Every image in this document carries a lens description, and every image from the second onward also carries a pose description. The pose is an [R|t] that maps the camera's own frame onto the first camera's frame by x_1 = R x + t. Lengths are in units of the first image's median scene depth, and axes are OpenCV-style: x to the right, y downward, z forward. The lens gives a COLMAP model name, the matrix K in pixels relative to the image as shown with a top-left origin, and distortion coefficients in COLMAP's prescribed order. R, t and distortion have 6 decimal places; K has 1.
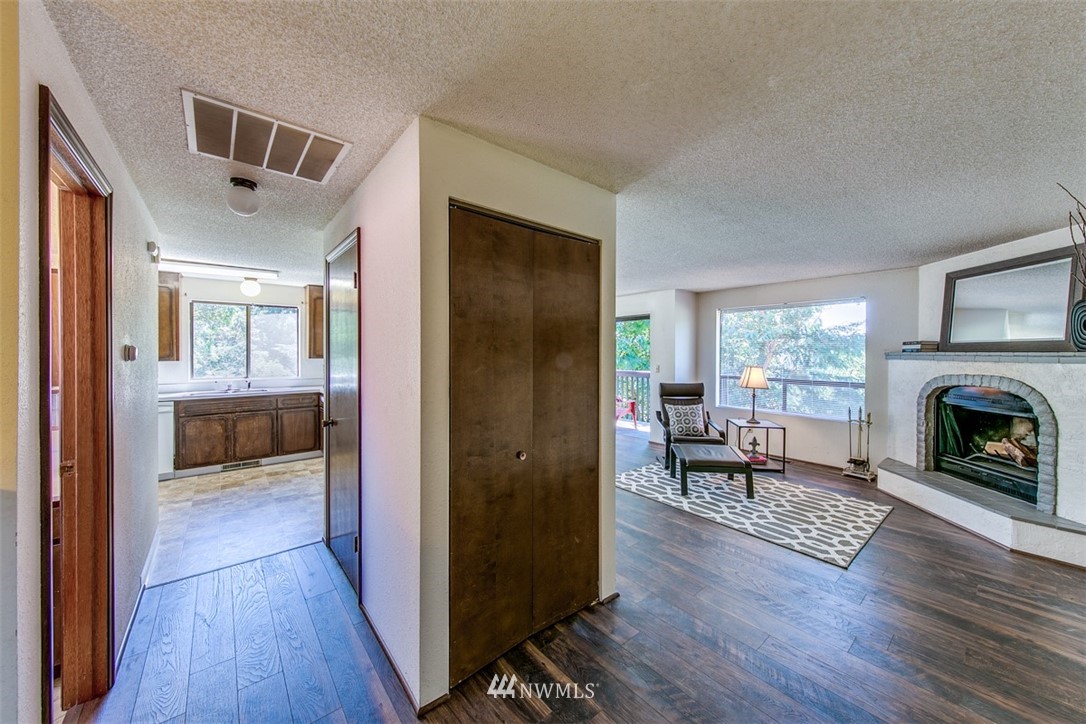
lens RADIAL K [[414.4, 0, 539.0], [0, 414.4, 355.0], [0, 0, 1]] dist [0.003647, -0.000194]
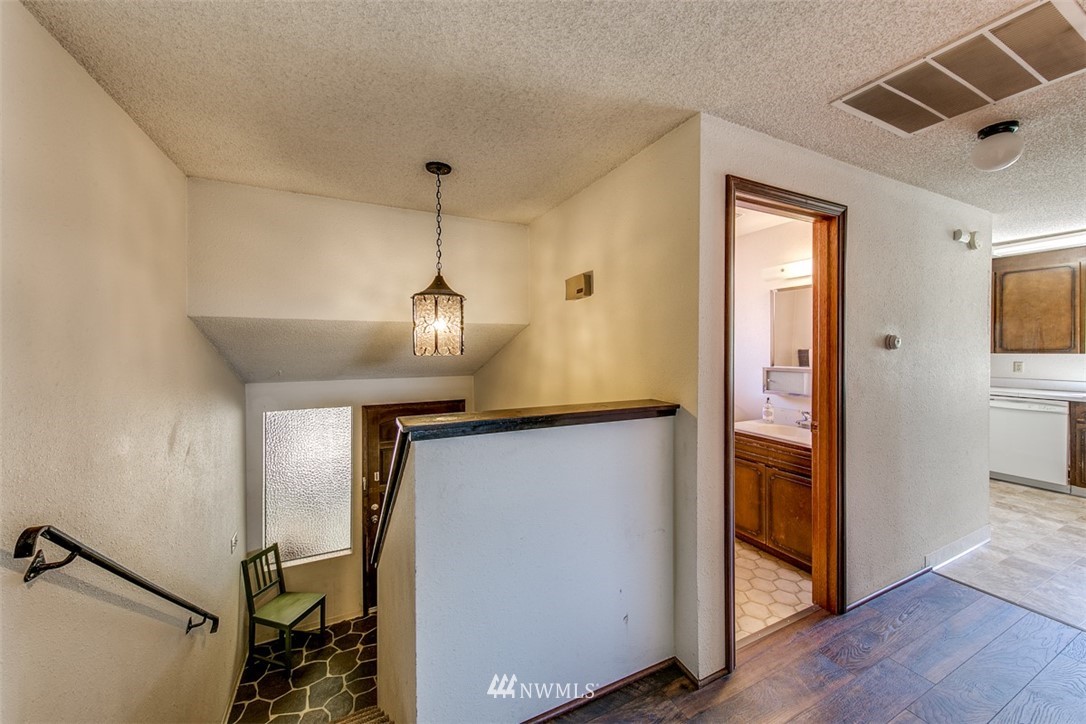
lens RADIAL K [[391.2, 0, 564.2], [0, 391.2, 348.7], [0, 0, 1]] dist [0.005512, 0.000085]
pose [[-0.201734, 0.007806, -0.979409, 0.099588], [-0.006542, 0.999935, 0.009317, 0.003914], [0.979418, 0.008286, -0.201670, 0.160501]]
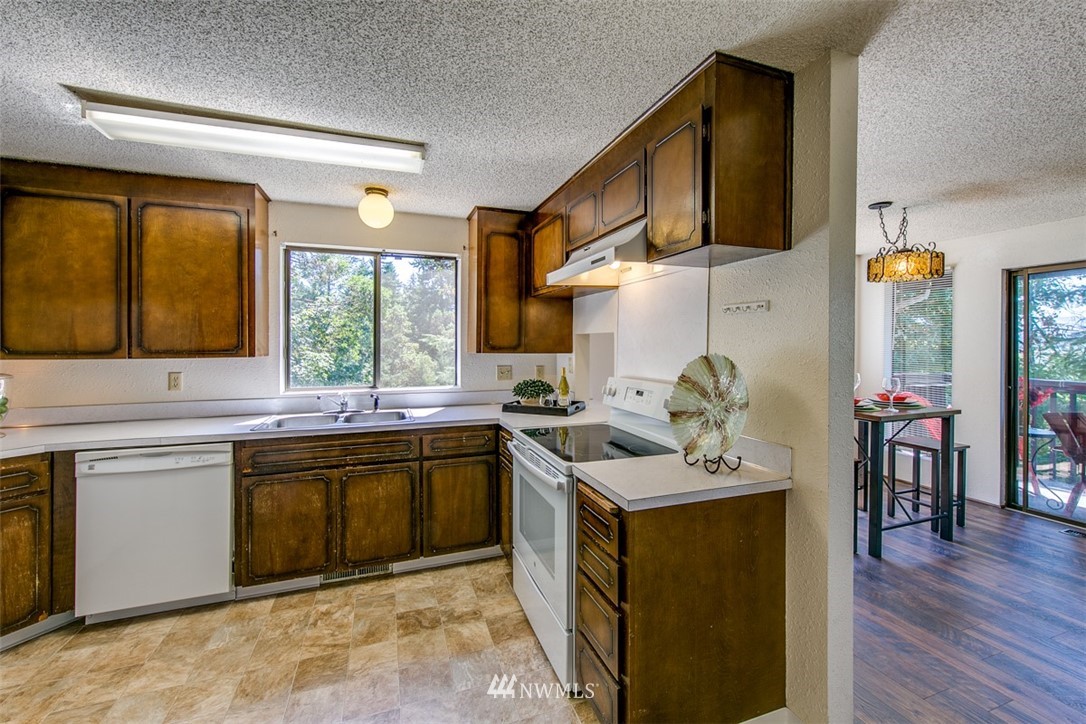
lens RADIAL K [[425.5, 0, 530.1], [0, 425.5, 344.3], [0, 0, 1]] dist [-0.000126, -0.000172]
pose [[0.948385, 0.000997, -0.317119, -0.389678], [-0.003468, 0.999968, -0.007226, 0.001483], [0.317101, 0.007953, 0.948358, 0.626711]]
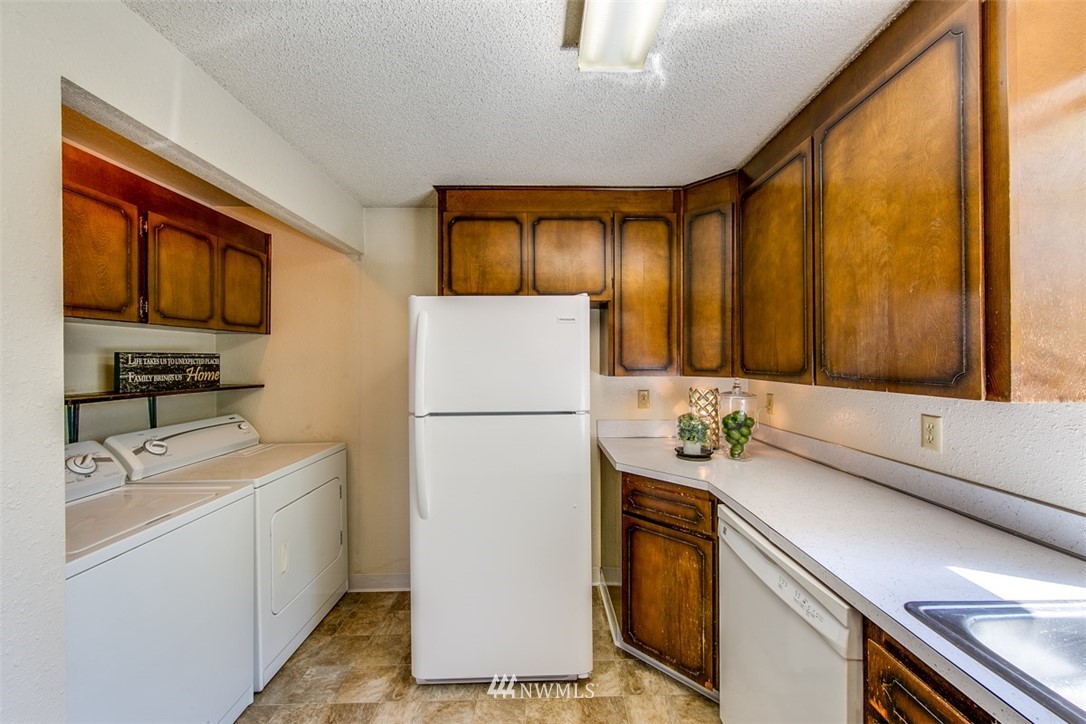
lens RADIAL K [[414.4, 0, 542.5], [0, 414.4, 357.5], [0, 0, 1]] dist [0.003647, -0.000194]
pose [[-0.610558, -0.005061, -0.791956, -0.618169], [-0.007849, 0.999969, -0.000339, -0.002955], [0.791933, 0.006009, -0.610579, 0.973931]]
